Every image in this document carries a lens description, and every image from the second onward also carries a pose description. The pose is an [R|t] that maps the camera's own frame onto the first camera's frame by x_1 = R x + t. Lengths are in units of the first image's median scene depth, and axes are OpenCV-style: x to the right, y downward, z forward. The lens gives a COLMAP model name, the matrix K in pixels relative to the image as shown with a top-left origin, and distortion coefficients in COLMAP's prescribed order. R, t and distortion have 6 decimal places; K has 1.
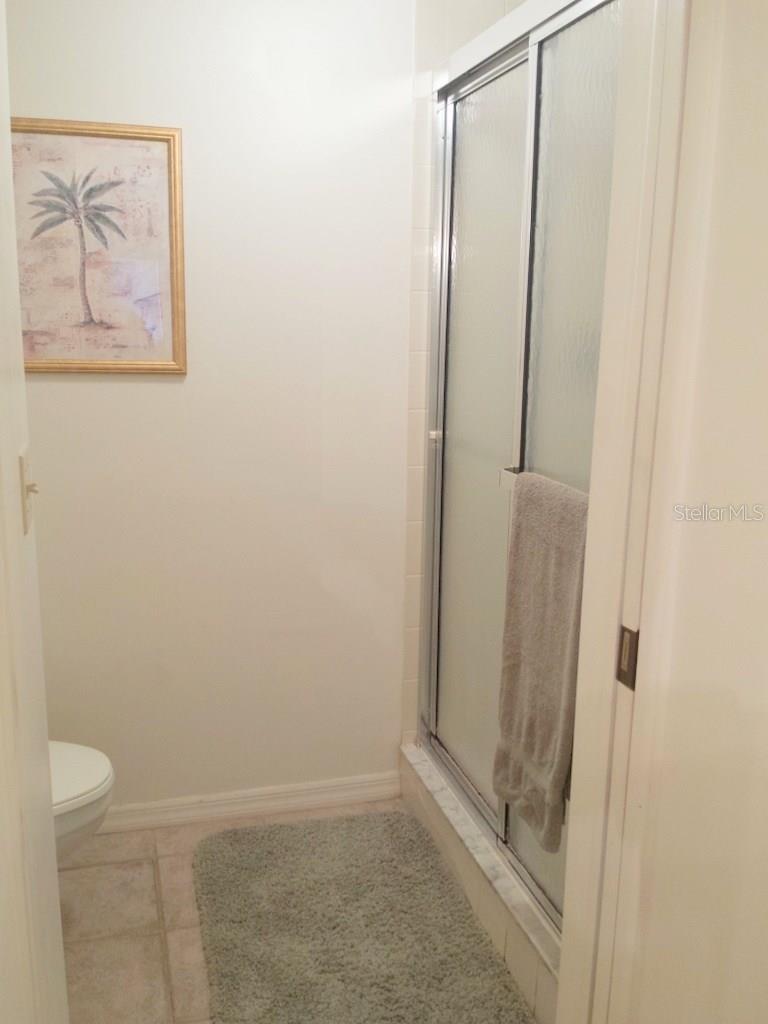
lens RADIAL K [[947.8, 0, 384.0], [0, 947.8, 512.0], [0, 0, 1]] dist [0.090643, -0.238007]
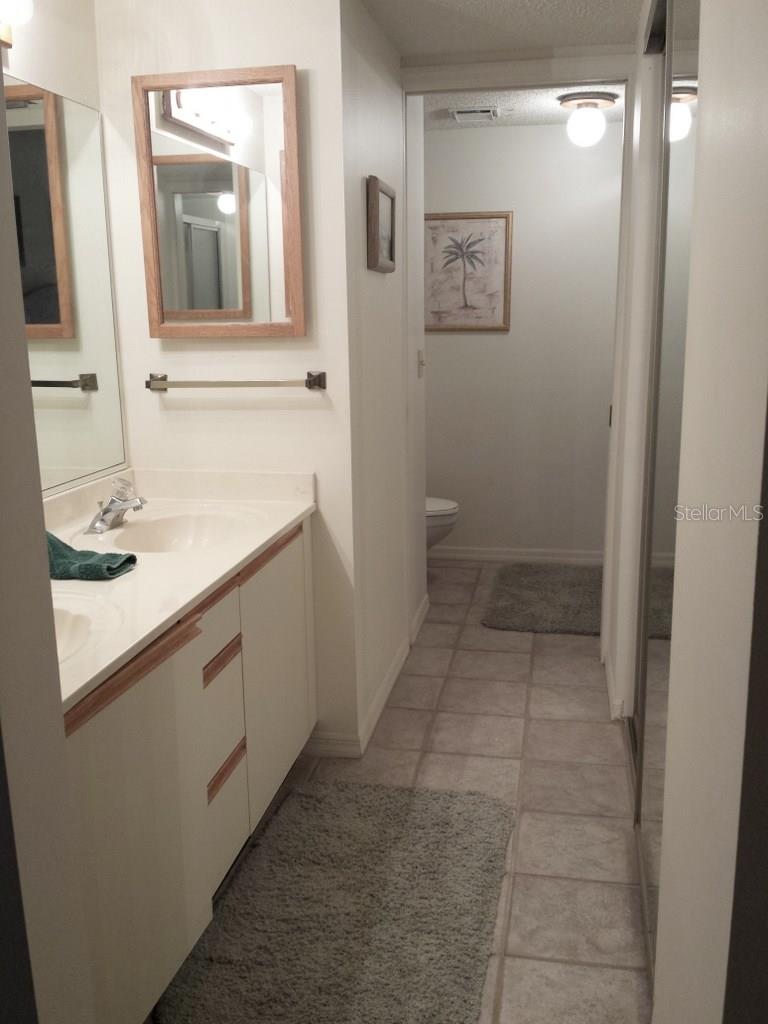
lens RADIAL K [[905.4, 0, 383.6], [0, 905.4, 480.8], [0, 0, 1]] dist [0.115977, -0.223447]
pose [[0.891984, 0.054399, -0.448782, 0.460459], [-0.063145, 0.997994, -0.004534, 0.210087], [0.447635, 0.032383, 0.893630, -0.880621]]
